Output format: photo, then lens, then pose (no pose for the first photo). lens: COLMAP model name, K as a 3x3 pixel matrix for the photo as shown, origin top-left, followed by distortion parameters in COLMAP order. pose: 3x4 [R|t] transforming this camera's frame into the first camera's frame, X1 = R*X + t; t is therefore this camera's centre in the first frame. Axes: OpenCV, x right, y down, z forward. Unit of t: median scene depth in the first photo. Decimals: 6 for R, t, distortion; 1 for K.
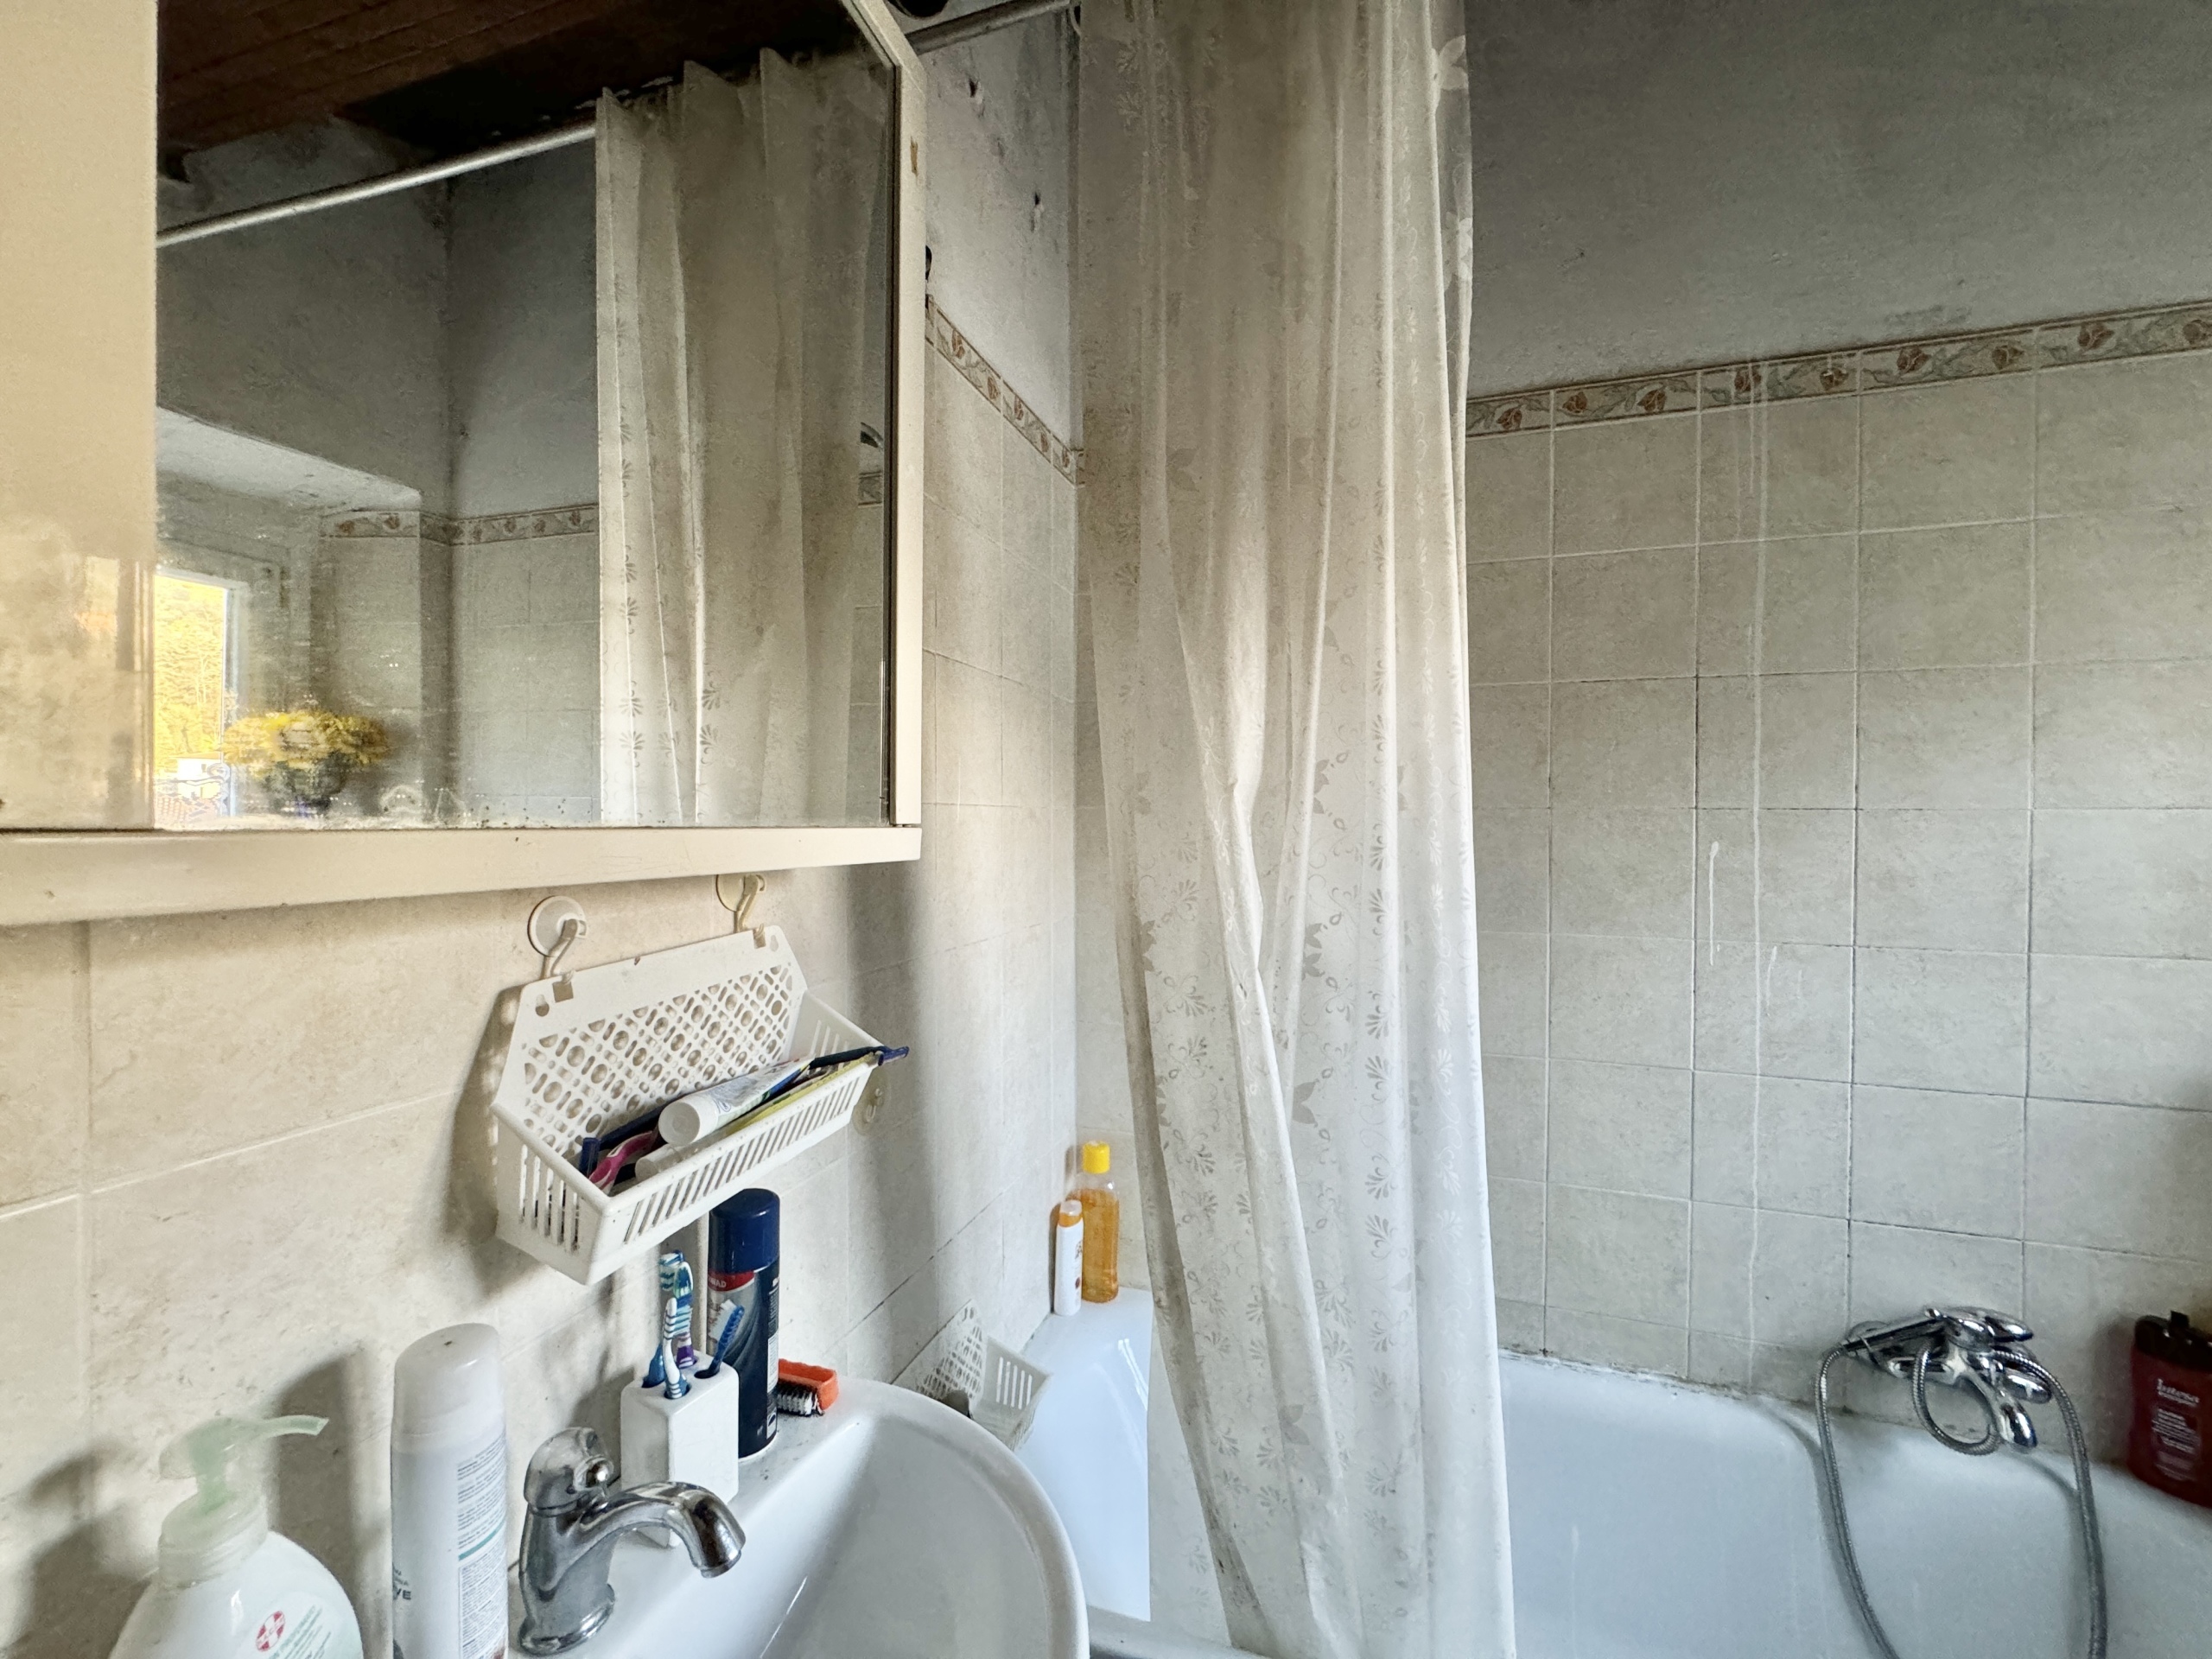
lens RADIAL K [[879.0, 0, 1107.6], [0, 879.0, 829.1], [0, 0, 1]] dist [-0.004390, 0.000858]
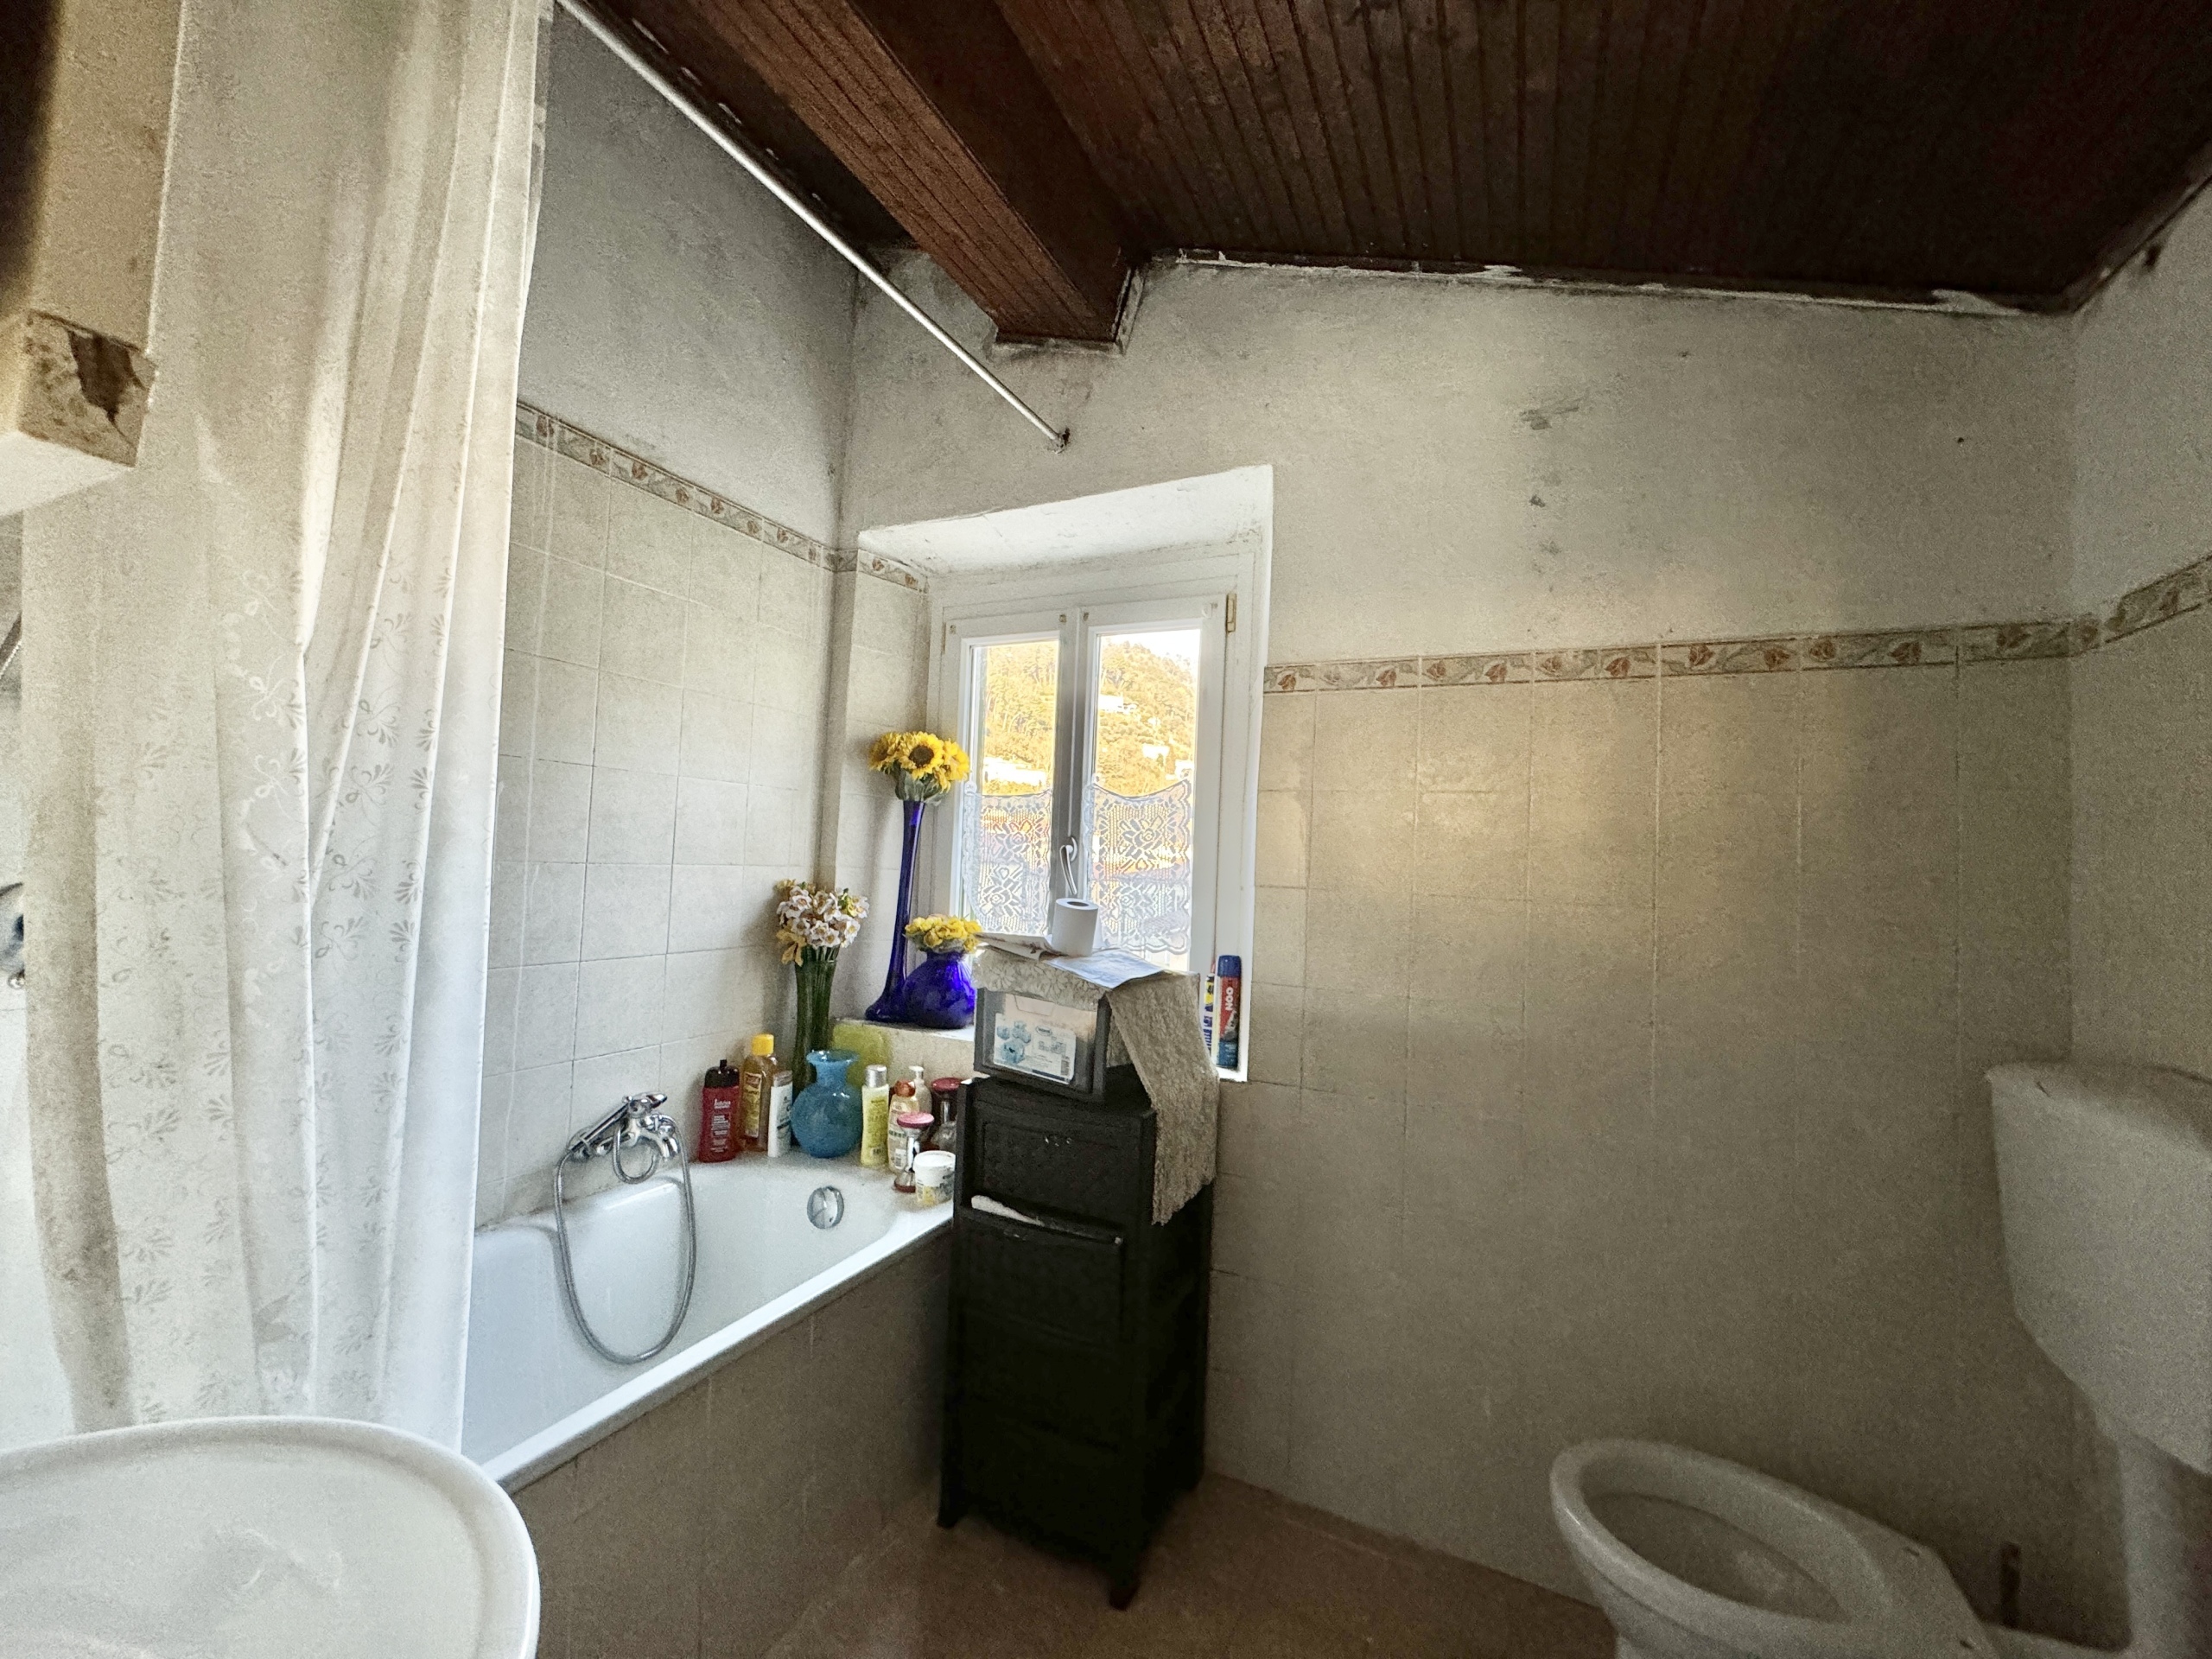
lens RADIAL K [[879.0, 0, 1111.7], [0, 879.0, 830.8], [0, 0, 1]] dist [-0.004390, 0.000858]
pose [[0.120437, 0.034467, 0.992122, -0.471087], [-0.029430, 0.999082, -0.031136, 0.107305], [-0.992285, -0.025448, 0.121341, -0.005103]]
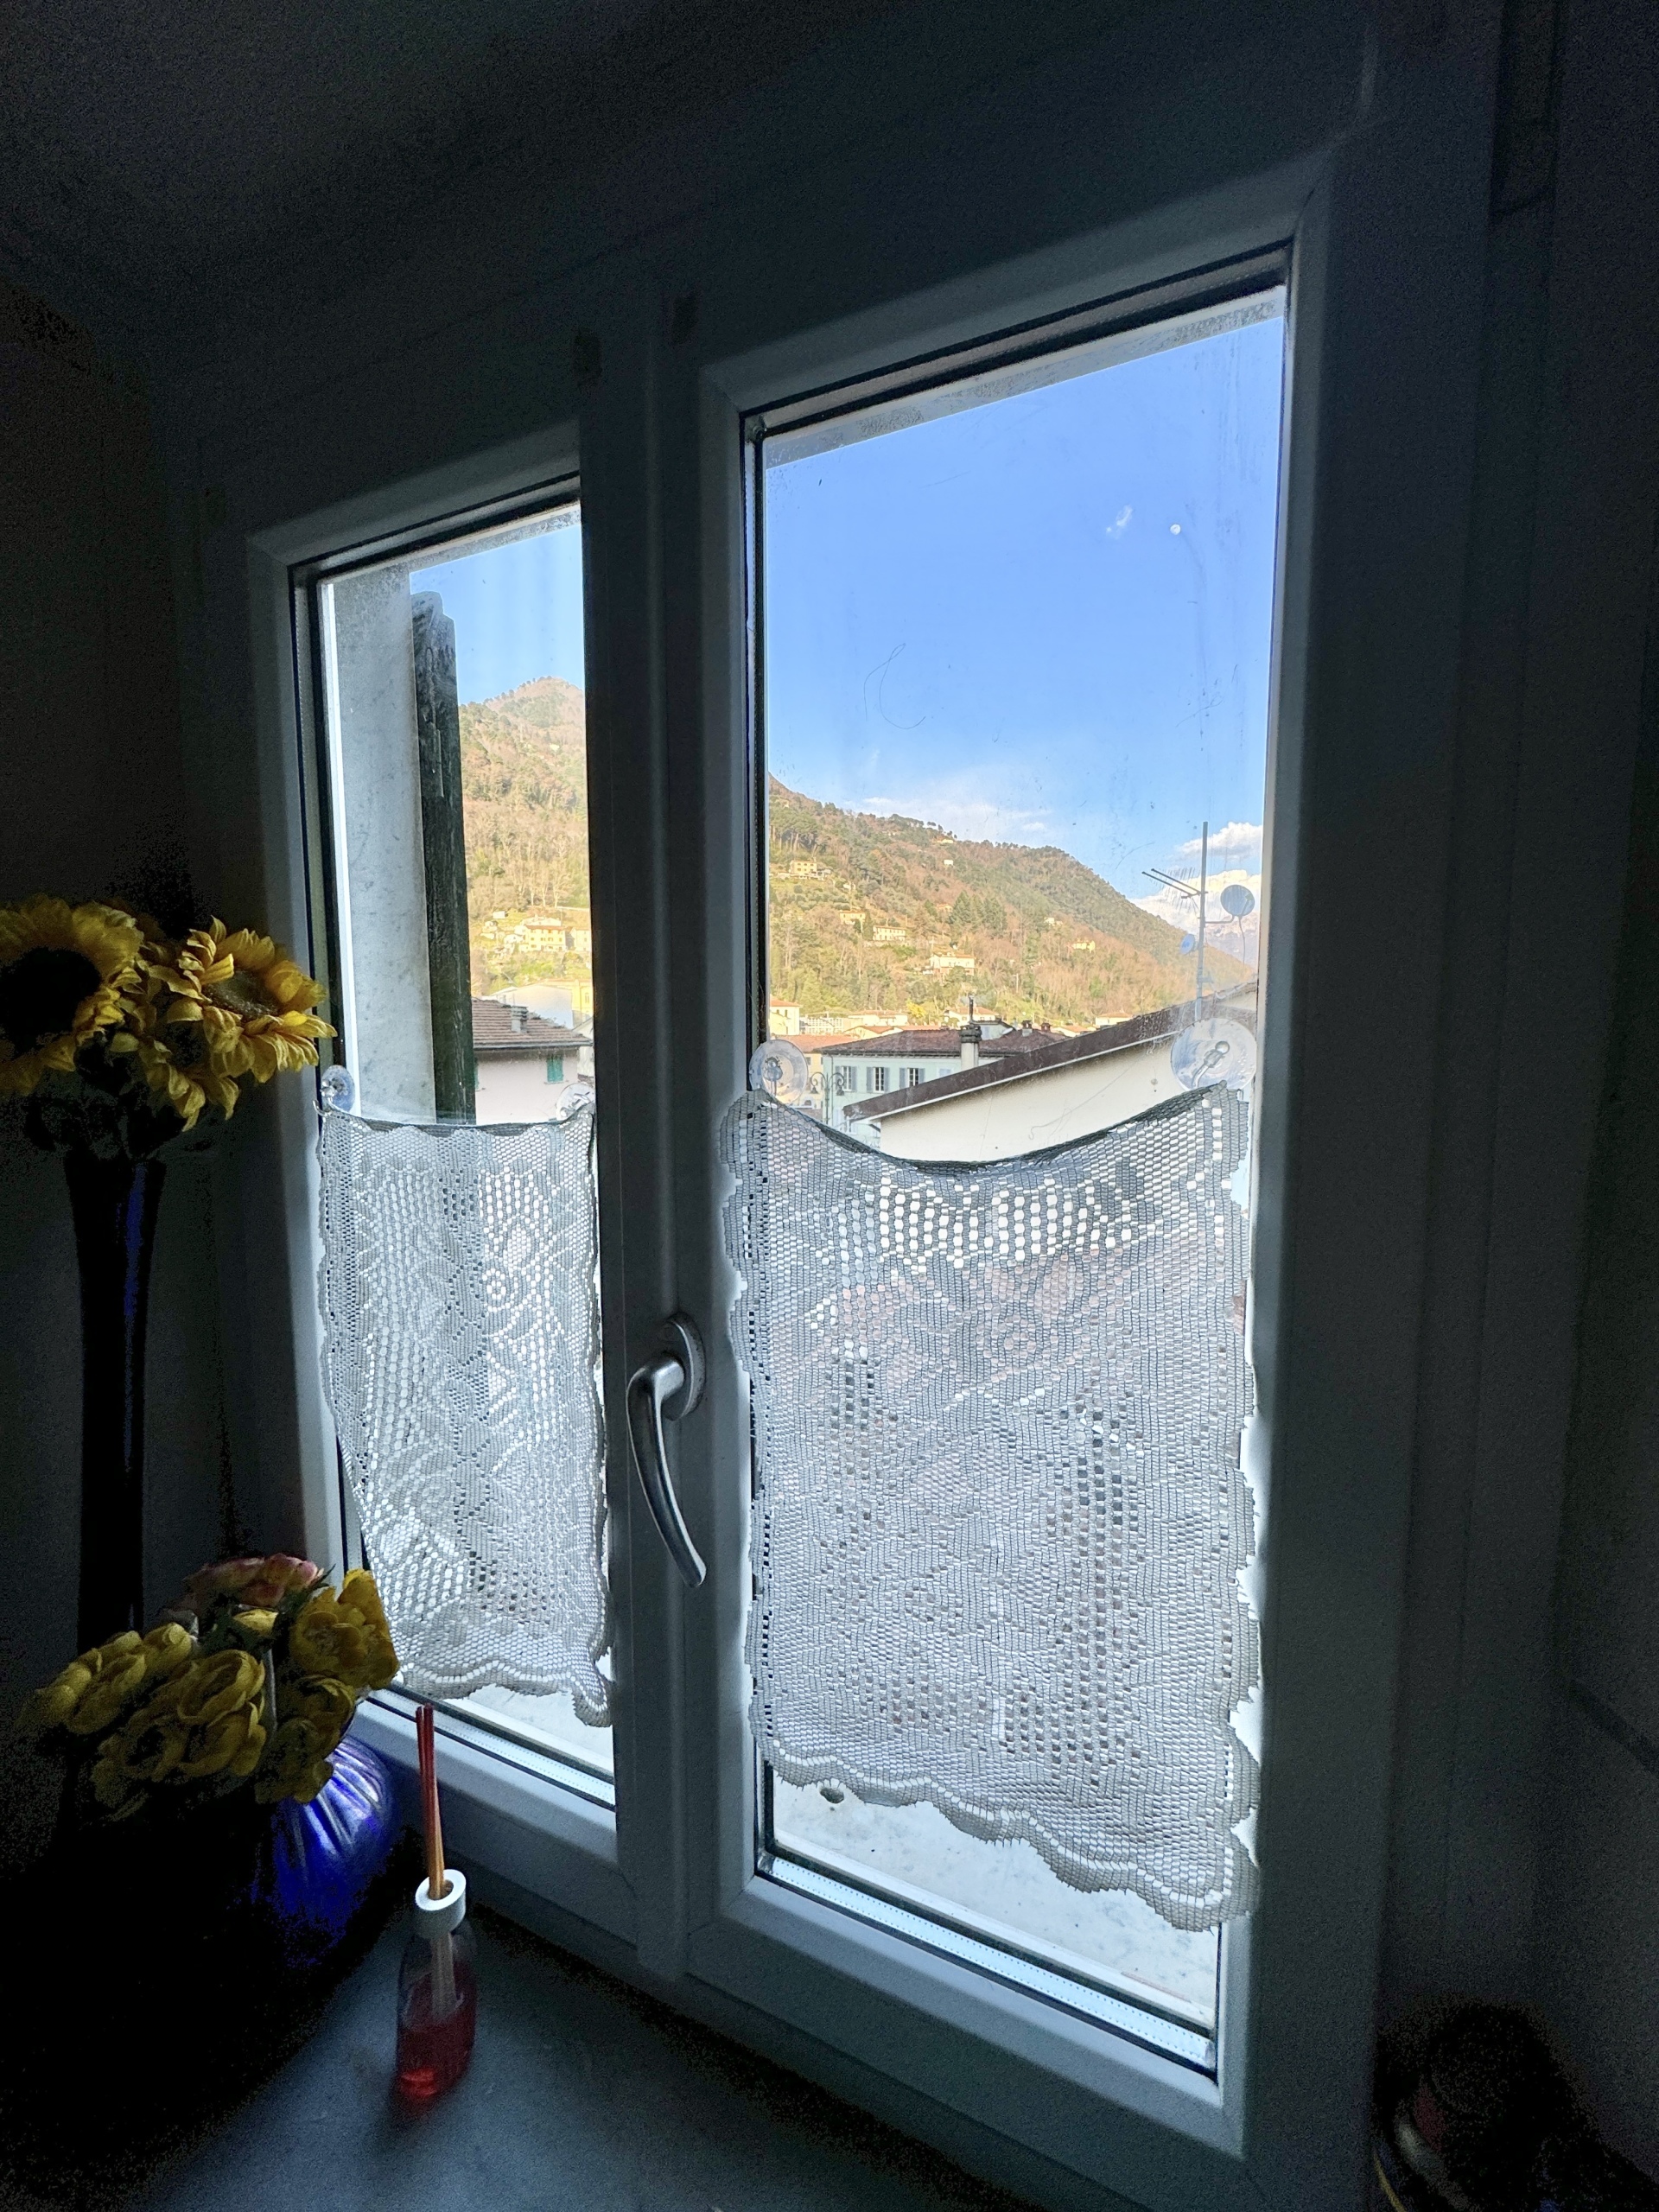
lens RADIAL K [[879.0, 0, 833.6], [0, 879.0, 1101.9], [0, 0, 1]] dist [-0.004390, 0.000858]
pose [[0.096134, -0.084476, 0.991777, 0.958406], [0.011765, 0.996419, 0.083731, -0.082777], [-0.995299, 0.003619, 0.096783, 0.185394]]
